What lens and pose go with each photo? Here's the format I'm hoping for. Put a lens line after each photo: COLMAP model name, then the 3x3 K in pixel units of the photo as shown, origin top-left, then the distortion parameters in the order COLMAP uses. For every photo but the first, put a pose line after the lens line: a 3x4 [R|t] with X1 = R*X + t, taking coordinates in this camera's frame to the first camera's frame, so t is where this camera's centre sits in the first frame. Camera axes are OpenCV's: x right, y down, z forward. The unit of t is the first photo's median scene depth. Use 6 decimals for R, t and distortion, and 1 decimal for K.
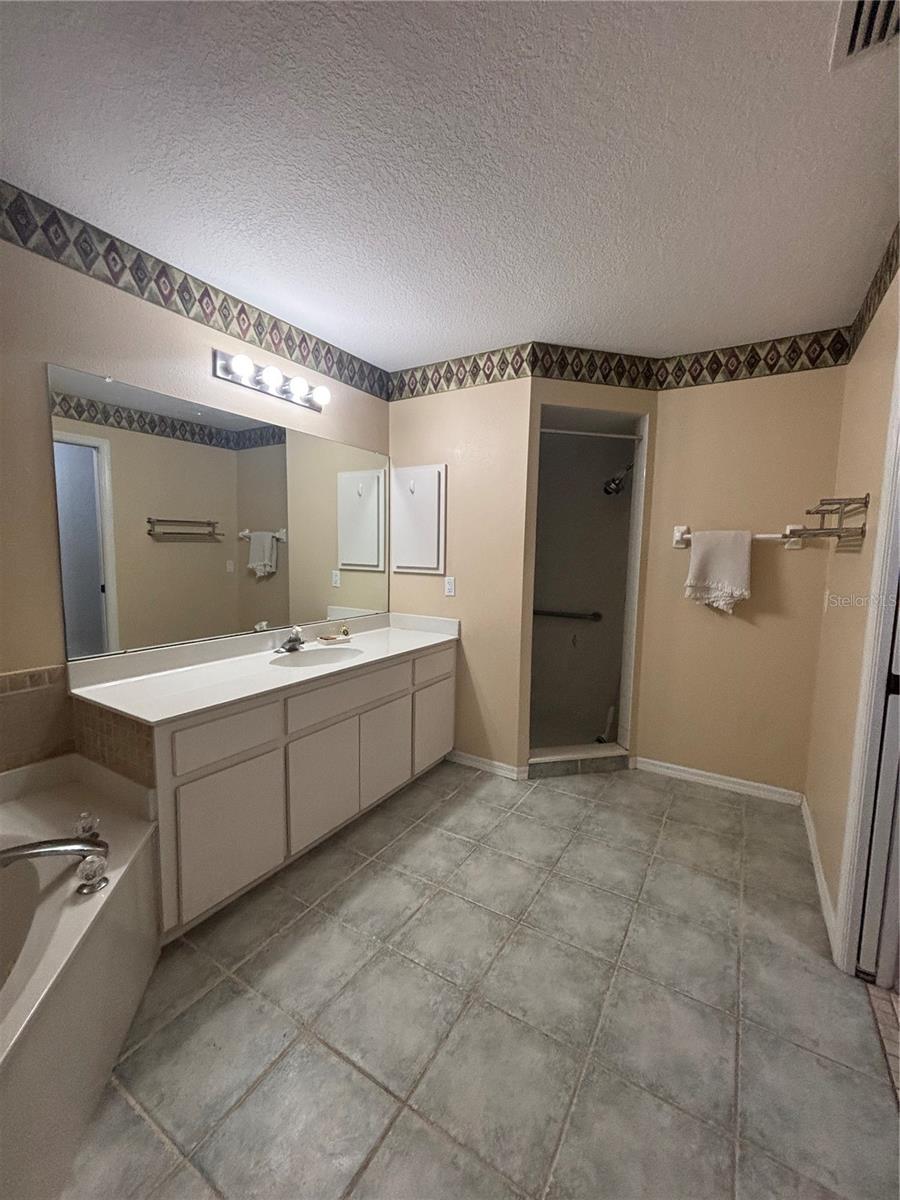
lens RADIAL K [[486.6, 0, 450.9], [0, 486.6, 599.7], [0, 0, 1]] dist [-0.004274, 0.002000]
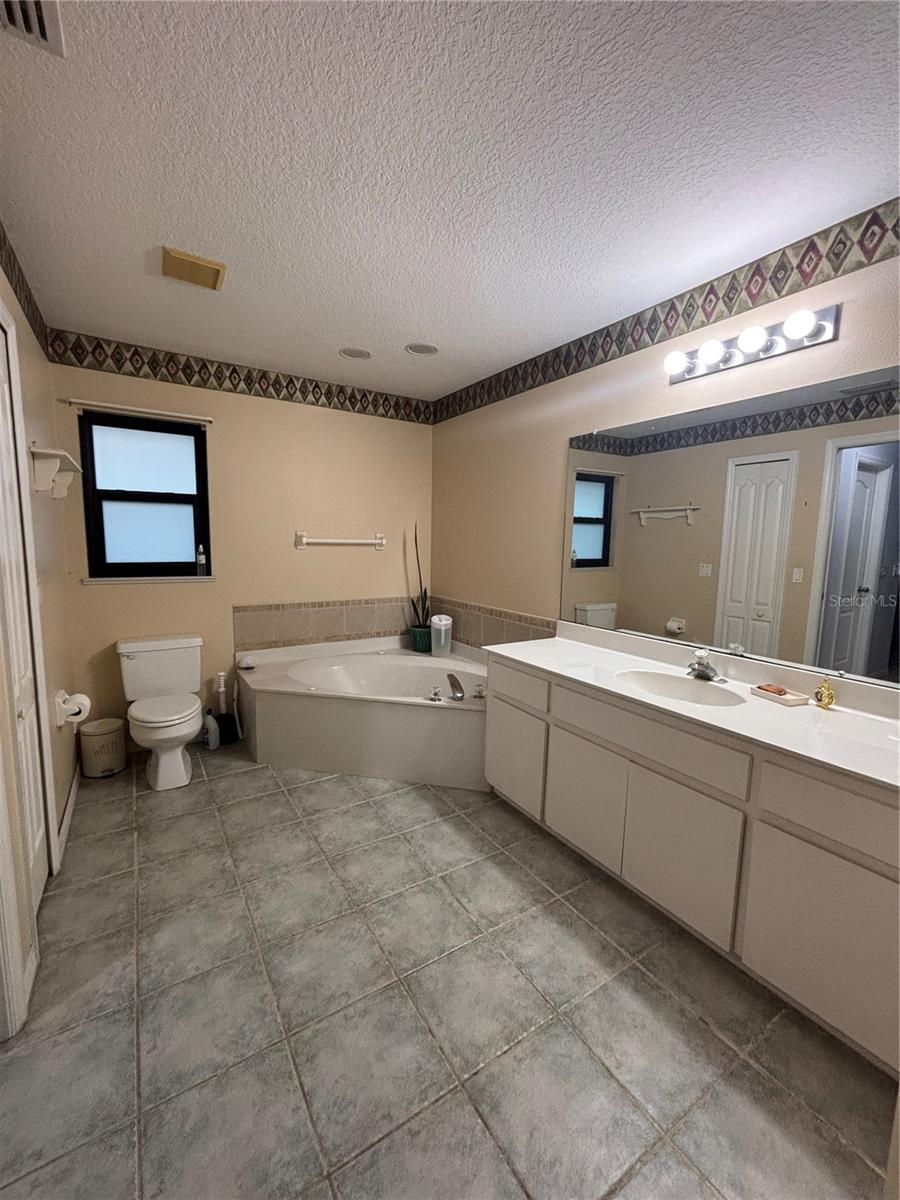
lens RADIAL K [[486.6, 0, 450.8], [0, 486.6, 600.1], [0, 0, 1]] dist [-0.004274, 0.002000]
pose [[-0.431384, 0.083042, -0.898338, 0.715464], [-0.120340, 0.981560, 0.148523, -0.117088], [0.894106, 0.172176, -0.413436, 1.157274]]
